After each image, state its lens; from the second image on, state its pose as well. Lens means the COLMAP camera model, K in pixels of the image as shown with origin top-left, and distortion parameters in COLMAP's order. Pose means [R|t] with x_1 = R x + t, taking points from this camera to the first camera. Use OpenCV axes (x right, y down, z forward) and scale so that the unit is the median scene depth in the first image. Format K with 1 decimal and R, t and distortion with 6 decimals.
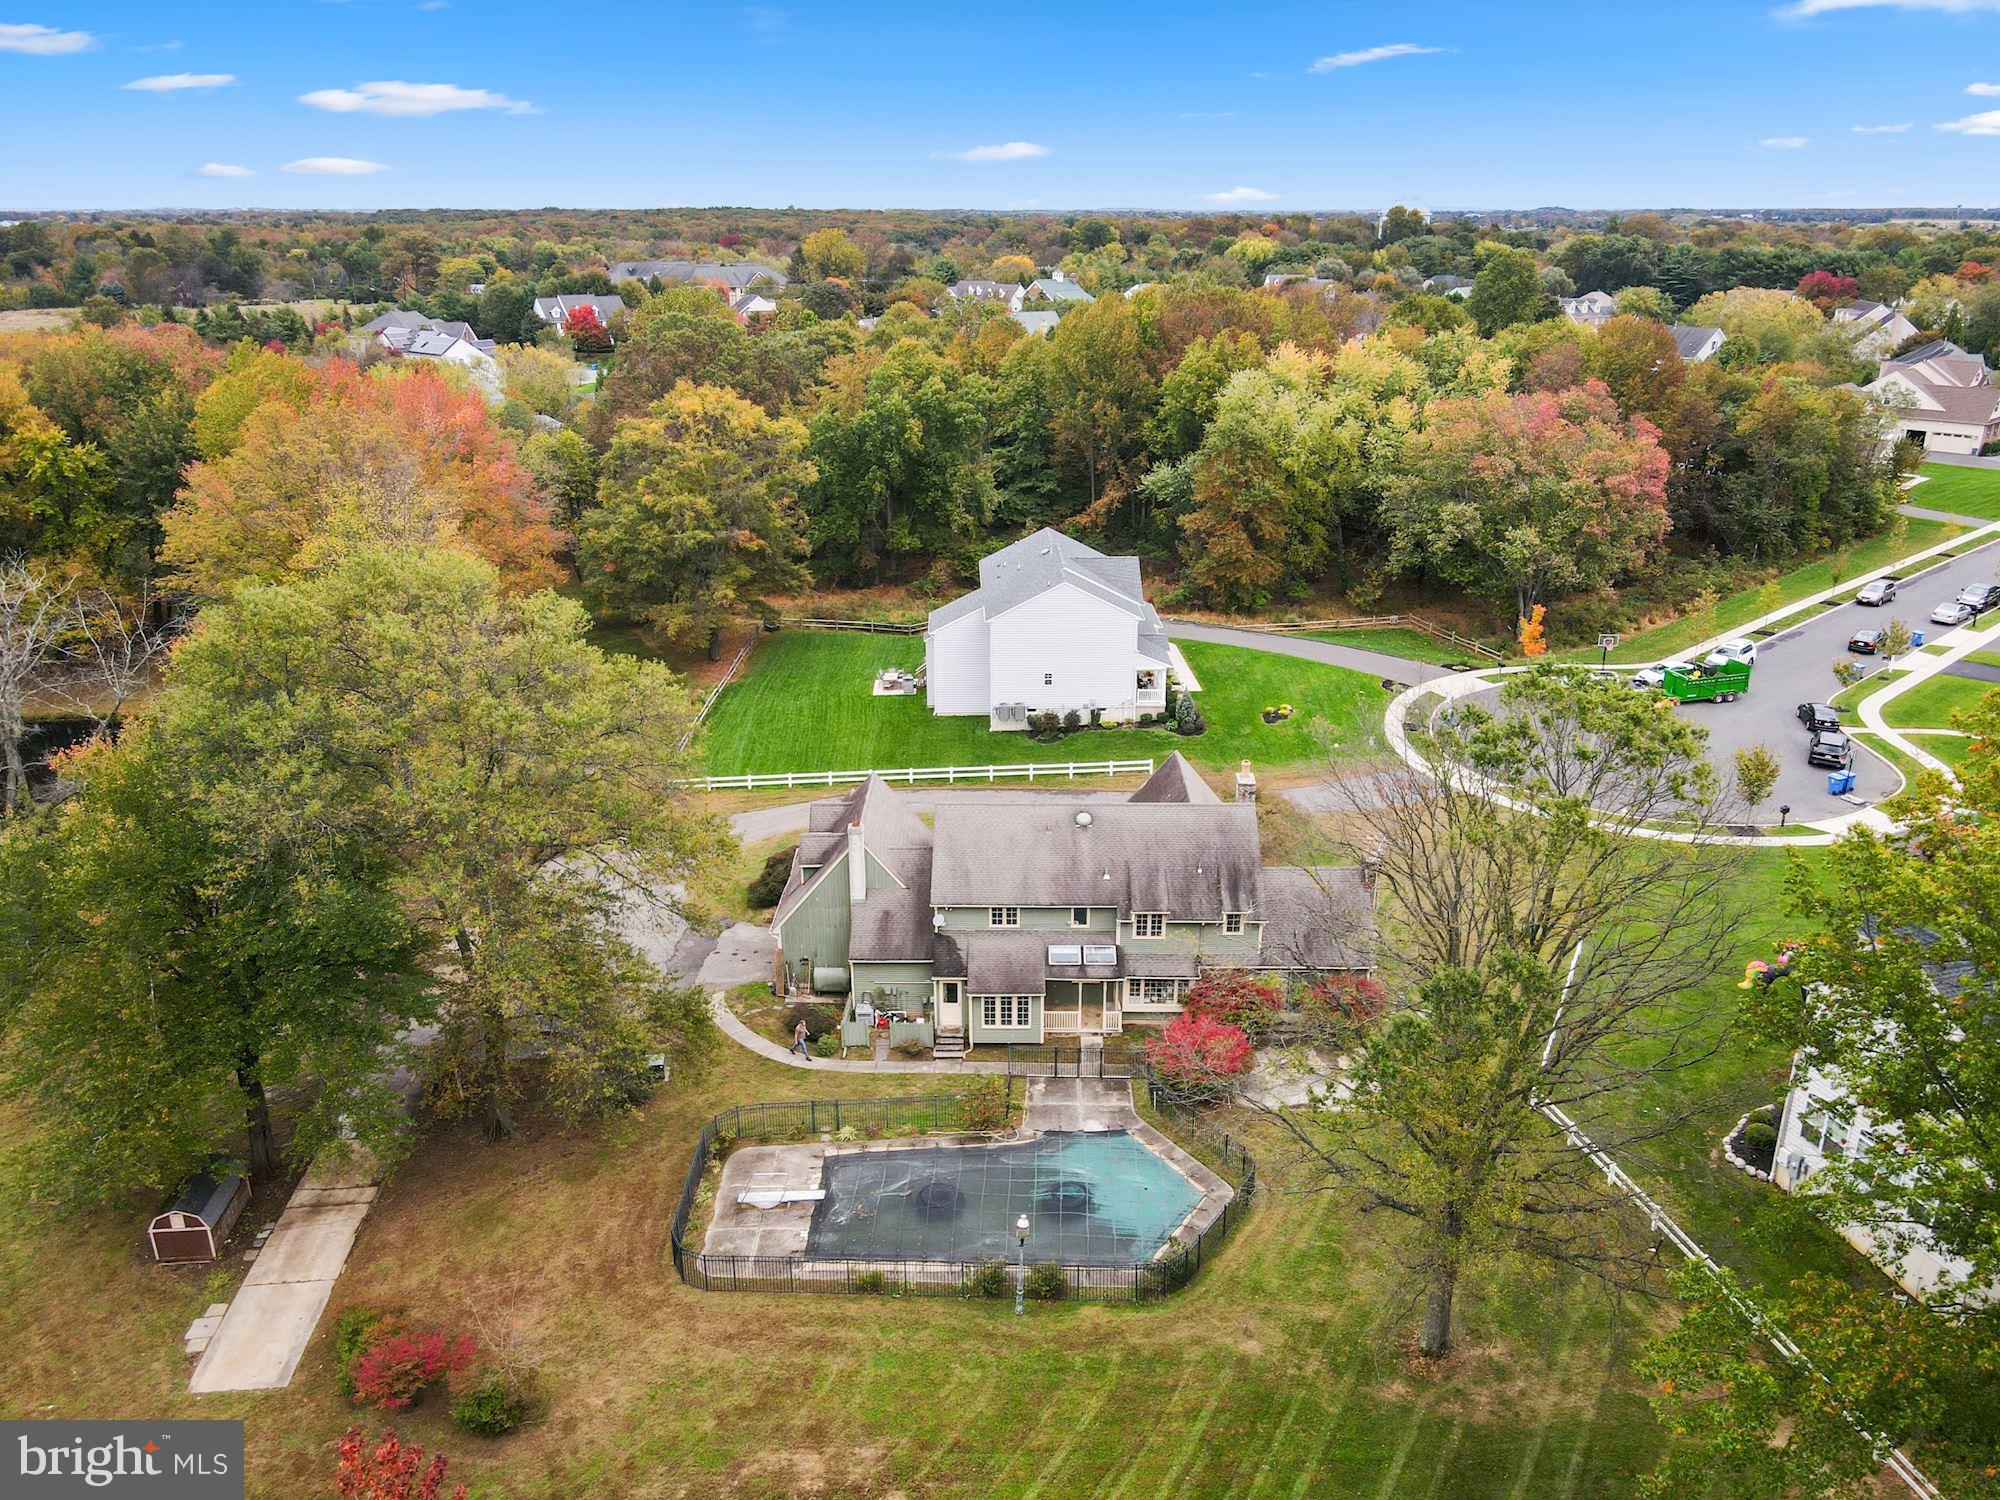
lens RADIAL K [[1479.9, 0, 1002.3], [0, 1479.9, 721.6], [0, 0, 1]] dist [-0.015455, 0.049468]
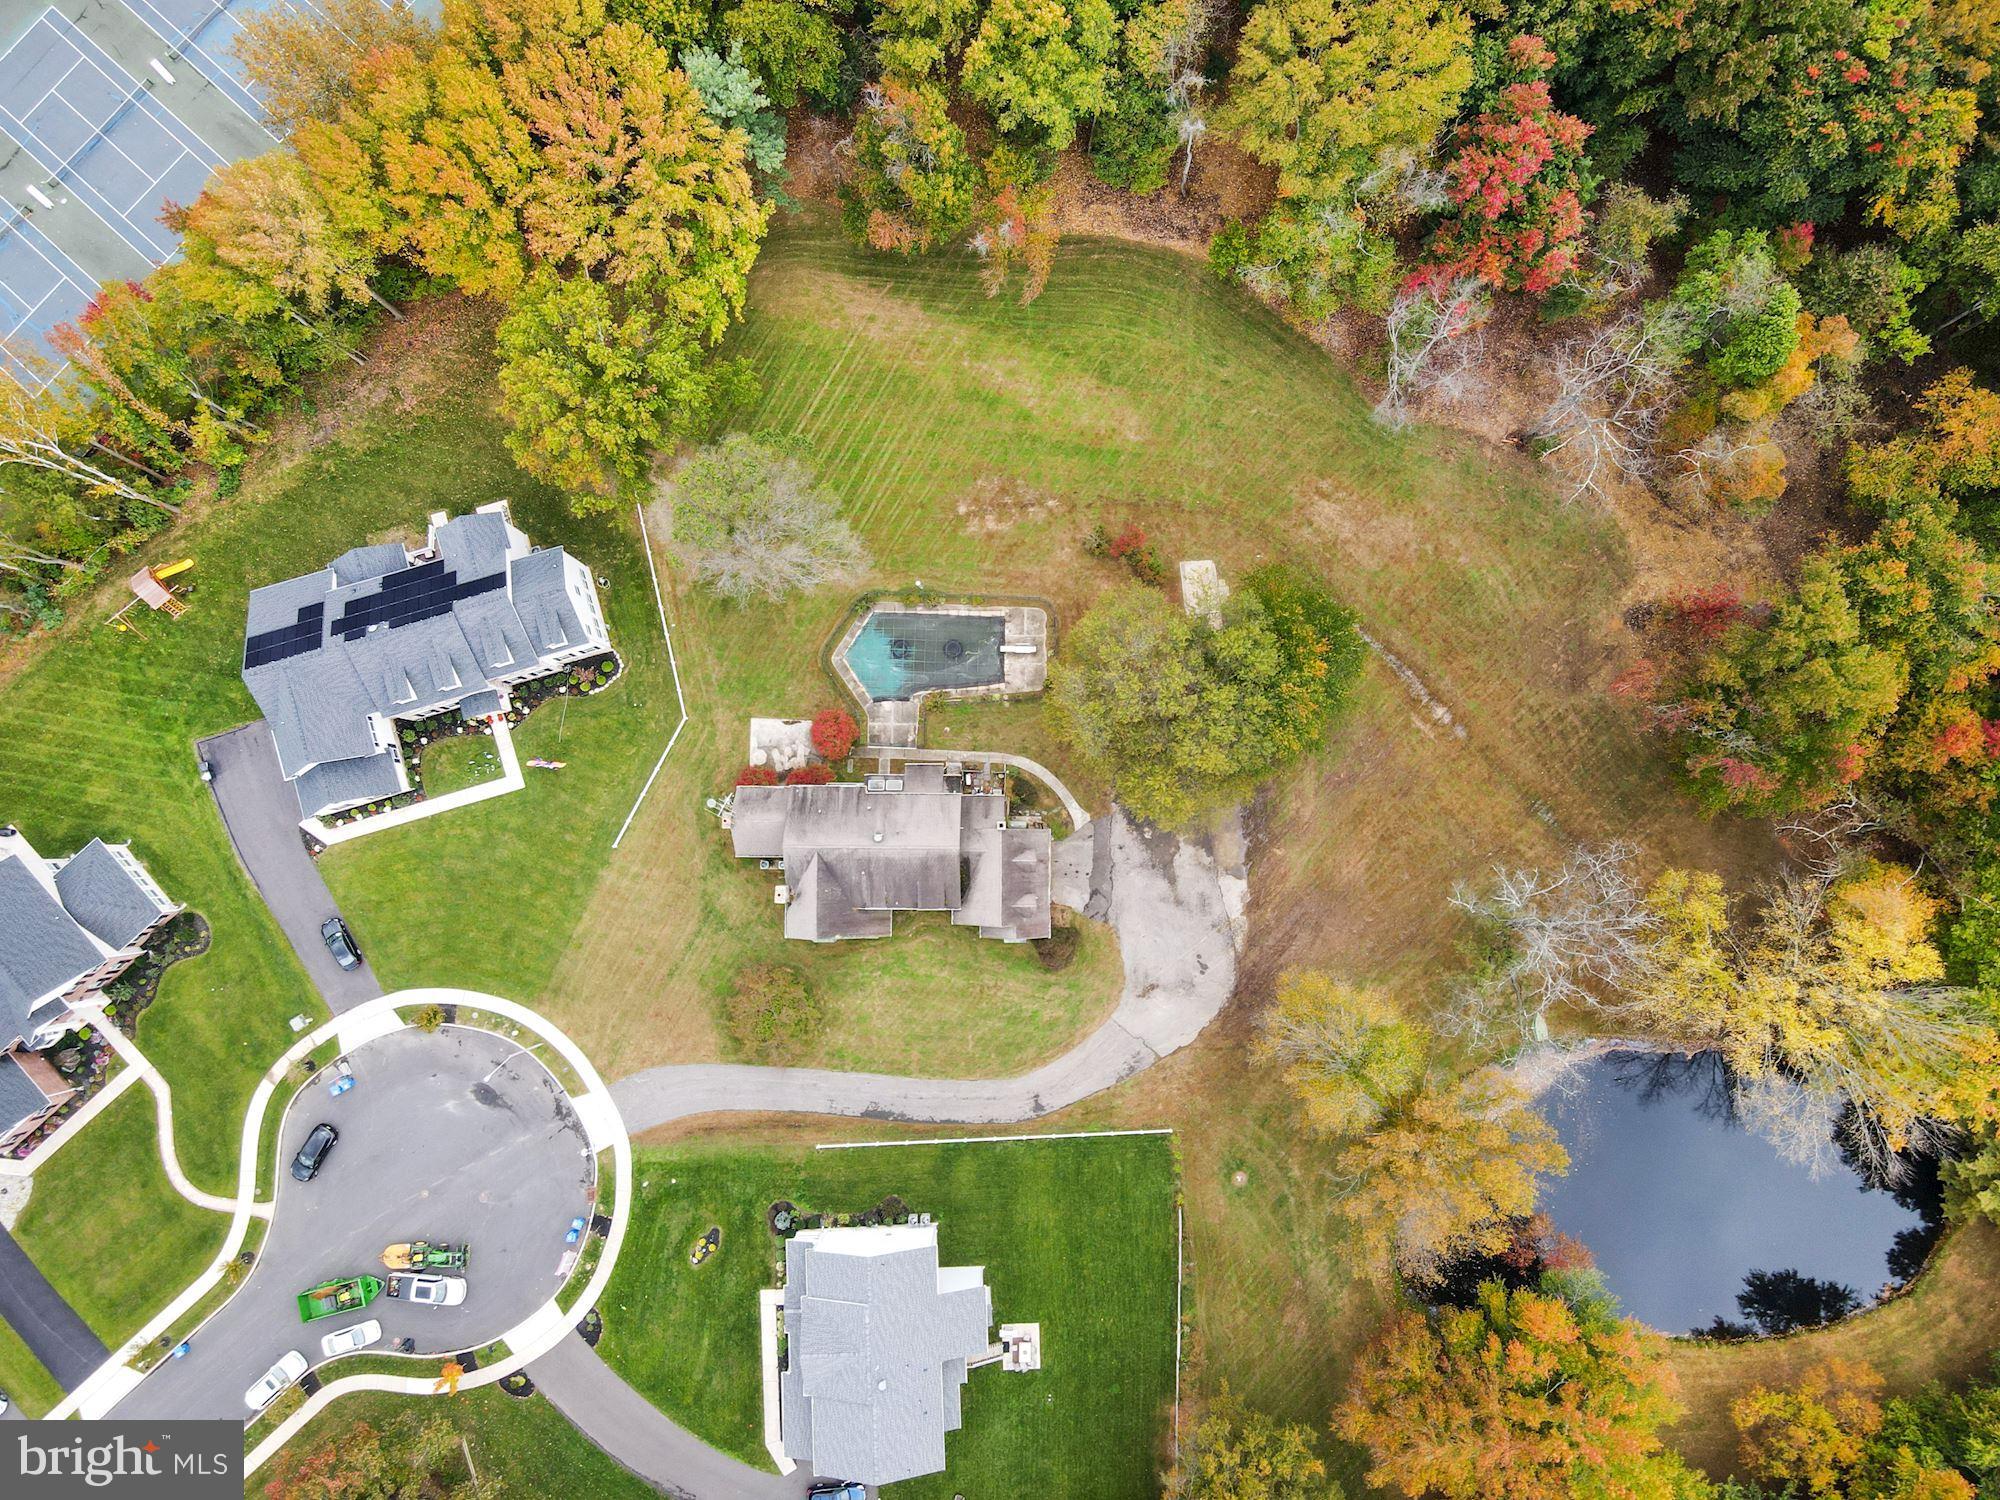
lens RADIAL K [[1479.9, 0, 1002.3], [0, 1479.9, 721.6], [0, 0, 1]] dist [-0.015455, 0.049468]
pose [[-0.999960, 0.008665, -0.002162, -0.062921], [-0.004274, -0.251755, 0.967781, -1.114131], [0.007842, 0.967752, 0.251782, 0.269710]]
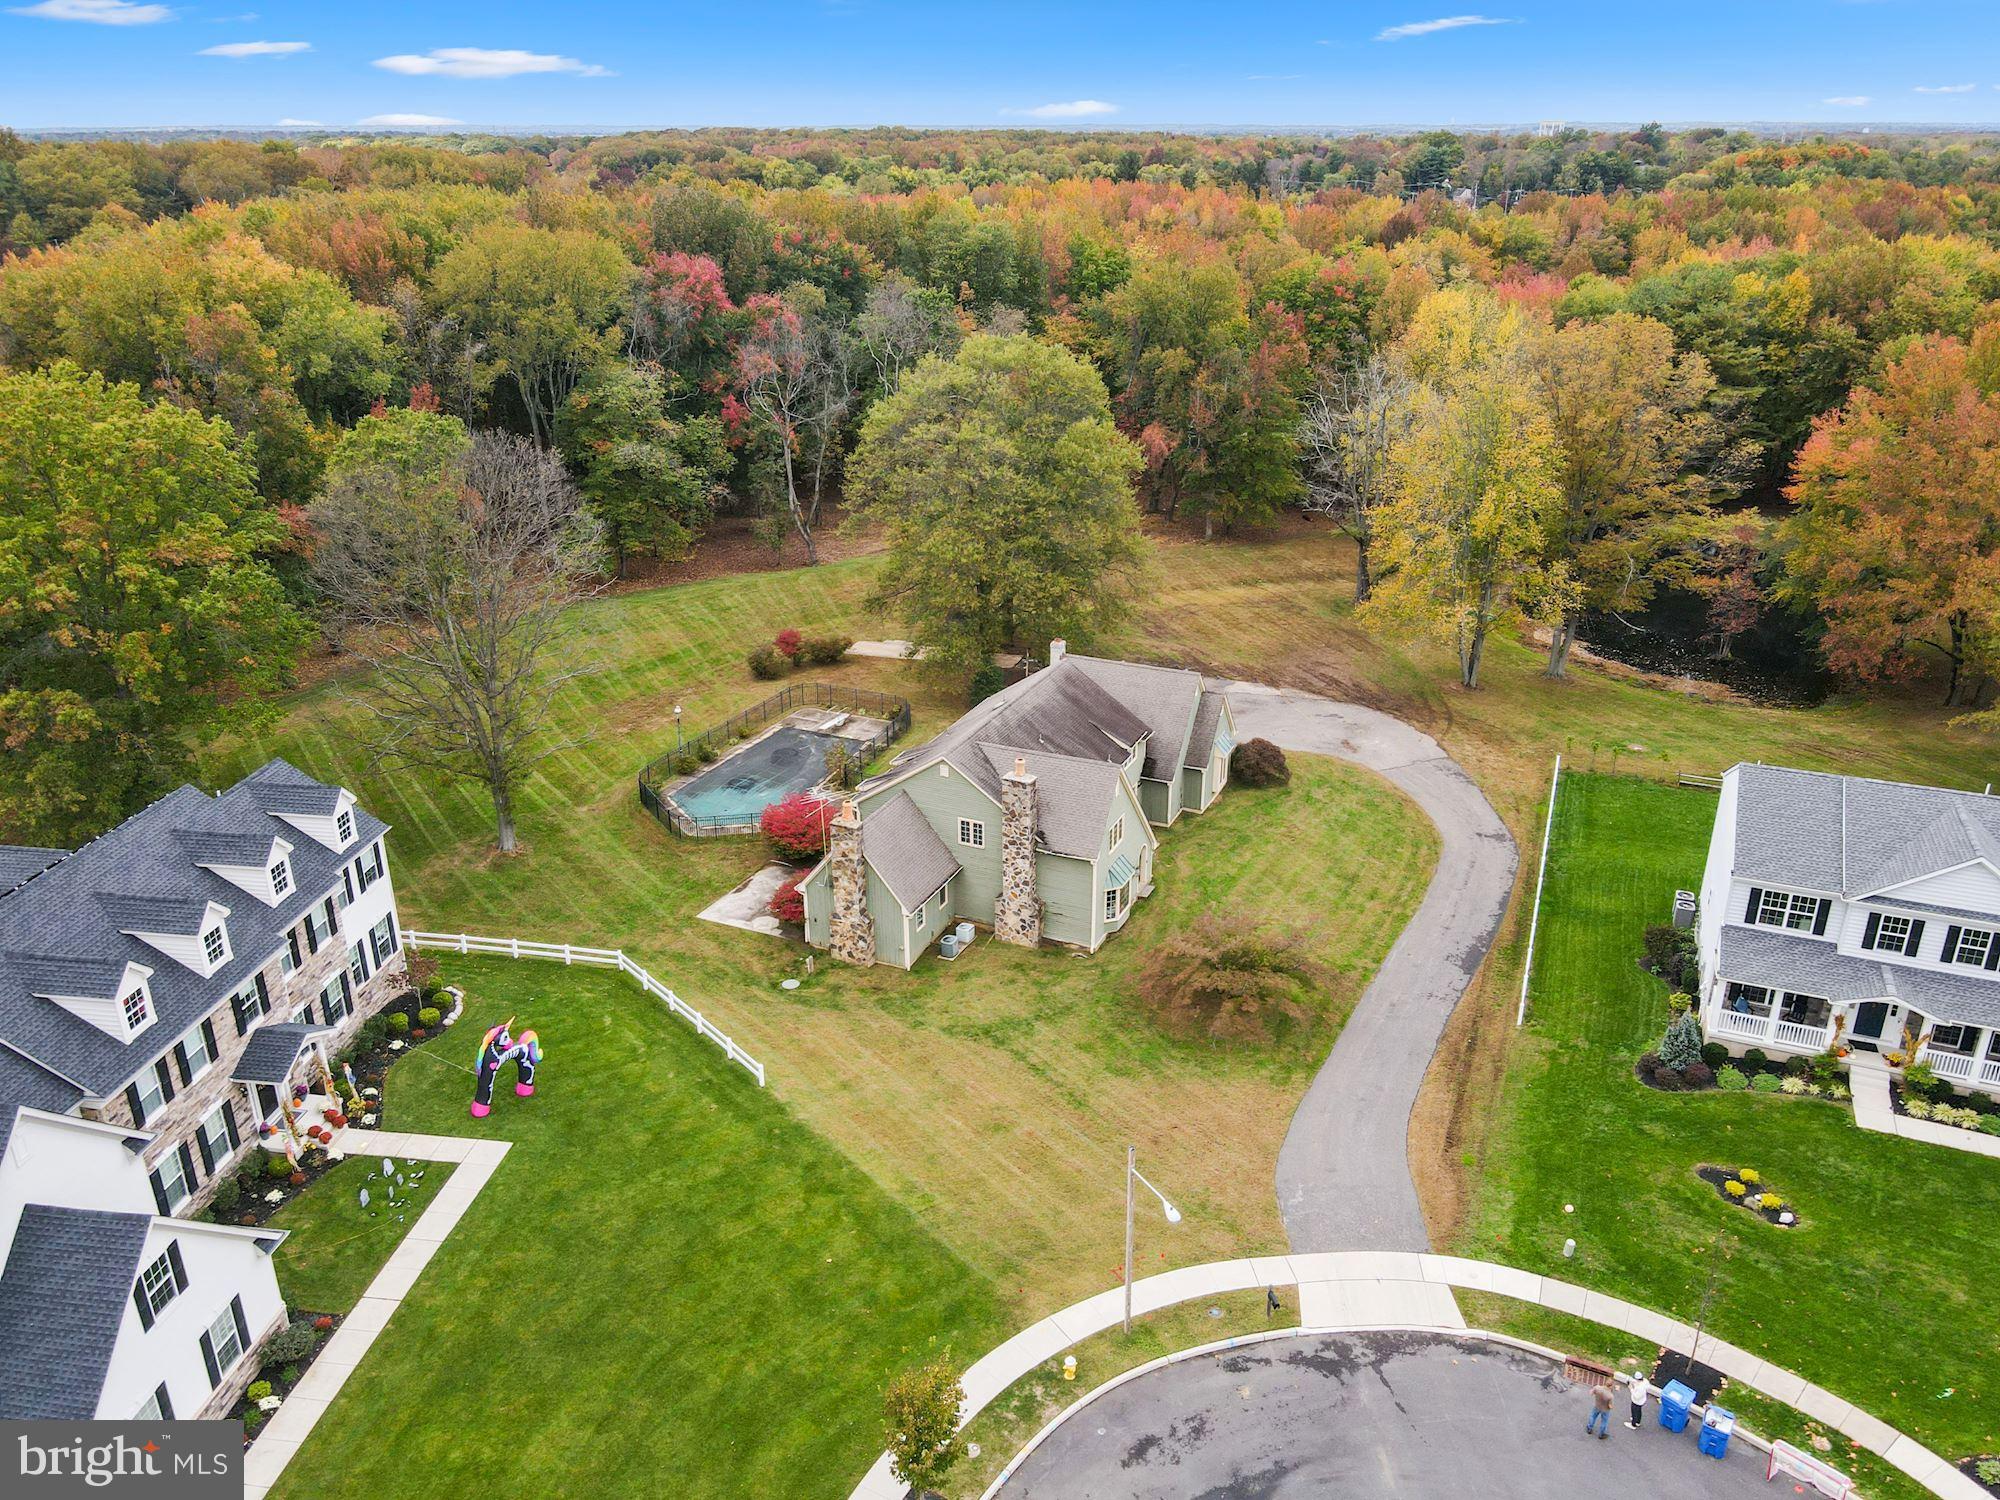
lens RADIAL K [[1479.9, 0, 1002.3], [0, 1479.9, 721.6], [0, 0, 1]] dist [-0.015455, 0.049468]
pose [[-0.404697, 0.341436, -0.848317, 0.666275], [-0.298725, 0.827423, 0.475535, -0.301761], [0.864282, 0.445861, -0.232860, 0.846396]]
